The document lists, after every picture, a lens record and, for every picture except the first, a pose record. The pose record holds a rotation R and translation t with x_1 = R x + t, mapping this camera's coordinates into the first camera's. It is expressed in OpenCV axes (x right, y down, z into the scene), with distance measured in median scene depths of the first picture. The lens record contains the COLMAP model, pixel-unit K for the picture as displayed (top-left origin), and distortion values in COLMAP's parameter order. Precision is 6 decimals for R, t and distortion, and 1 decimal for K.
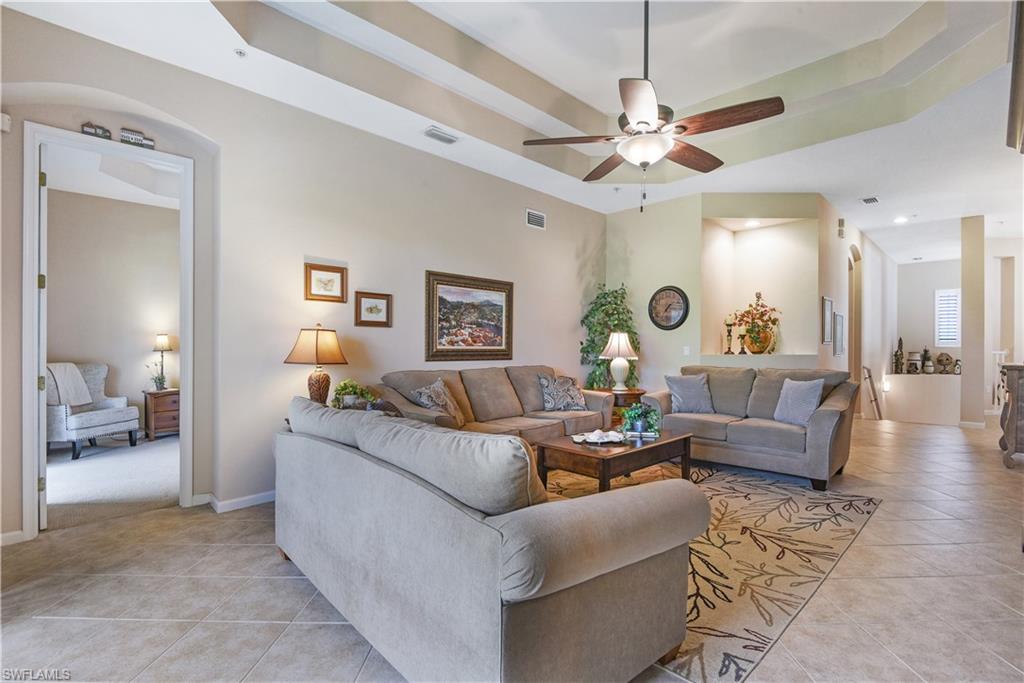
lens RADIAL K [[471.8, 0, 520.3], [0, 471.8, 344.5], [0, 0, 1]] dist [-0.004918, -0.000245]
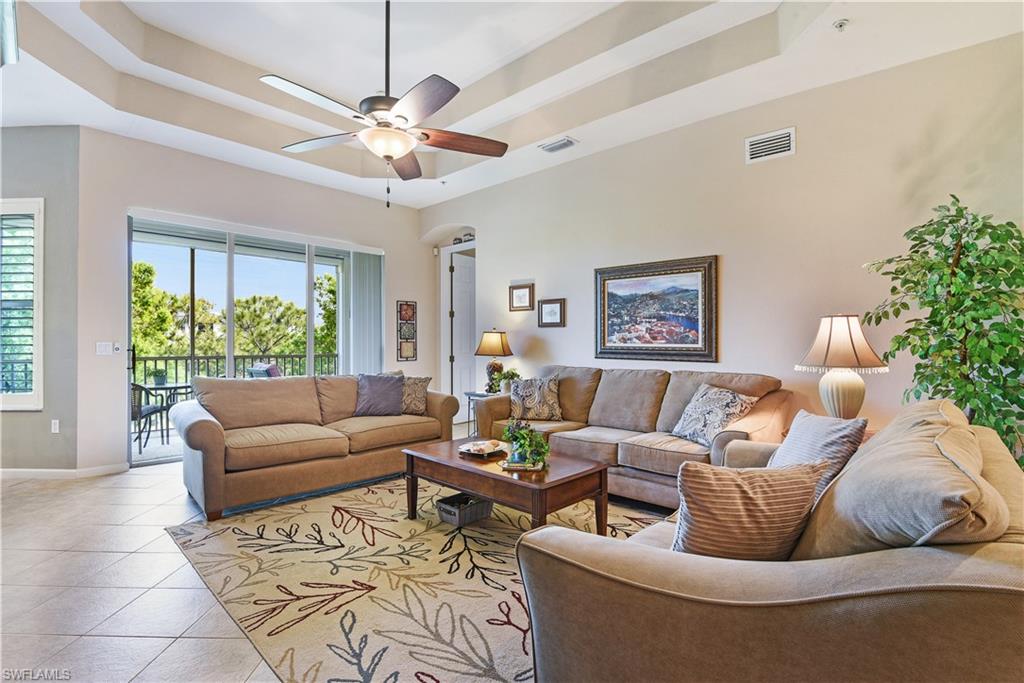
lens RADIAL K [[471.8, 0, 523.0], [0, 471.8, 341.6], [0, 0, 1]] dist [-0.004918, -0.000245]
pose [[0.052851, -0.006621, -0.998580, 0.810649], [0.000124, 0.999978, -0.006623, 0.006135], [0.998602, 0.000226, 0.052851, 0.790845]]
